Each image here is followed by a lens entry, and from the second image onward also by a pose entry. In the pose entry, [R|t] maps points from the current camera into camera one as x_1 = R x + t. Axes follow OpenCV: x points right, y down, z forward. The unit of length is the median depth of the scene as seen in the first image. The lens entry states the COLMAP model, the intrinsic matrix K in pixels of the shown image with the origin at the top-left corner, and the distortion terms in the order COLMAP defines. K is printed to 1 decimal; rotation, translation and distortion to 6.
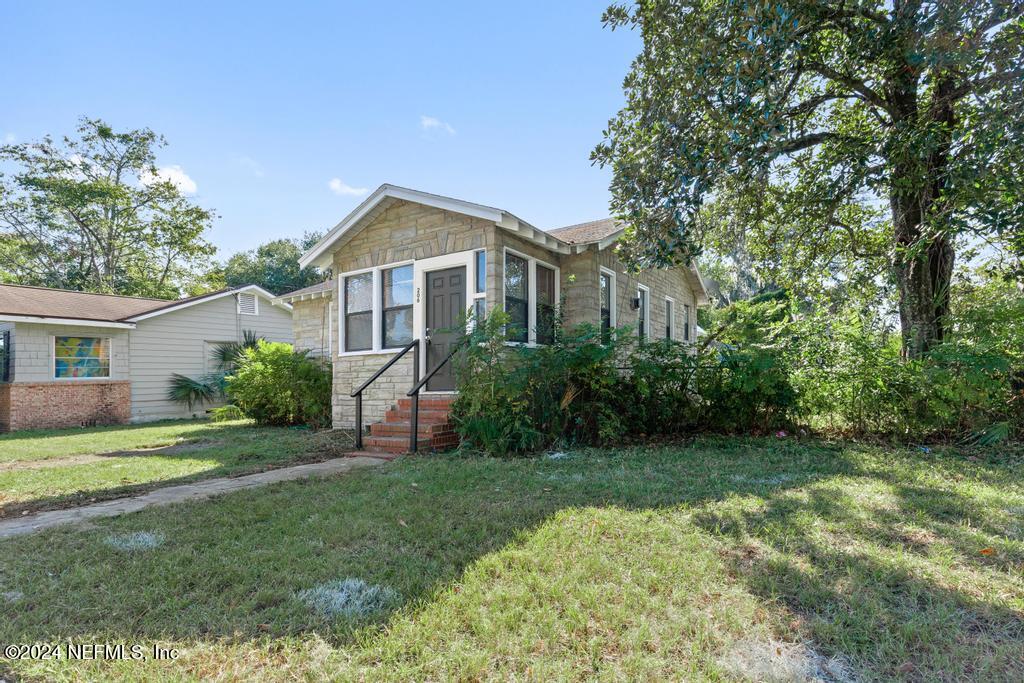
lens RADIAL K [[481.6, 0, 514.4], [0, 481.6, 366.0], [0, 0, 1]] dist [0.002085, 0.000060]
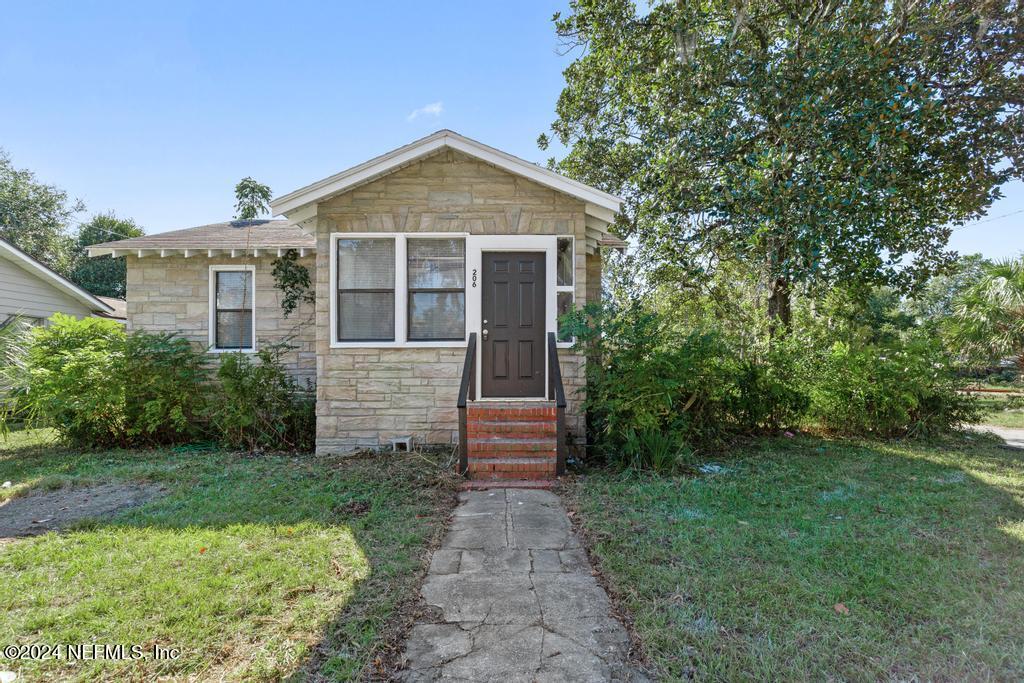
lens RADIAL K [[465.1, 0, 518.2], [0, 465.1, 360.6], [0, 0, 1]] dist [0.008166, -0.000379]
pose [[0.857296, 0.039273, 0.513324, -0.530995], [-0.035920, 0.999219, -0.016458, 0.001110], [-0.513569, -0.004329, 0.858037, 0.291650]]
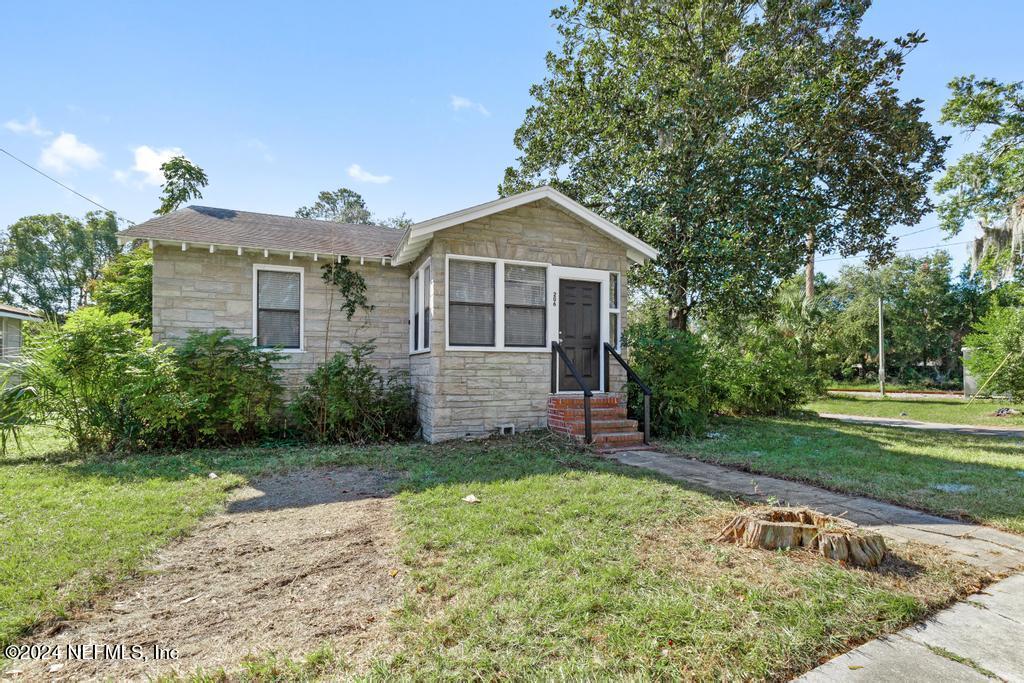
lens RADIAL K [[475.4, 0, 513.1], [0, 475.4, 363.8], [0, 0, 1]] dist [0.002508, -0.000081]
pose [[0.613503, 0.045420, 0.788385, -1.062353], [-0.037640, 0.998892, -0.028256, 0.025874], [-0.788795, -0.012340, 0.614533, 0.434166]]
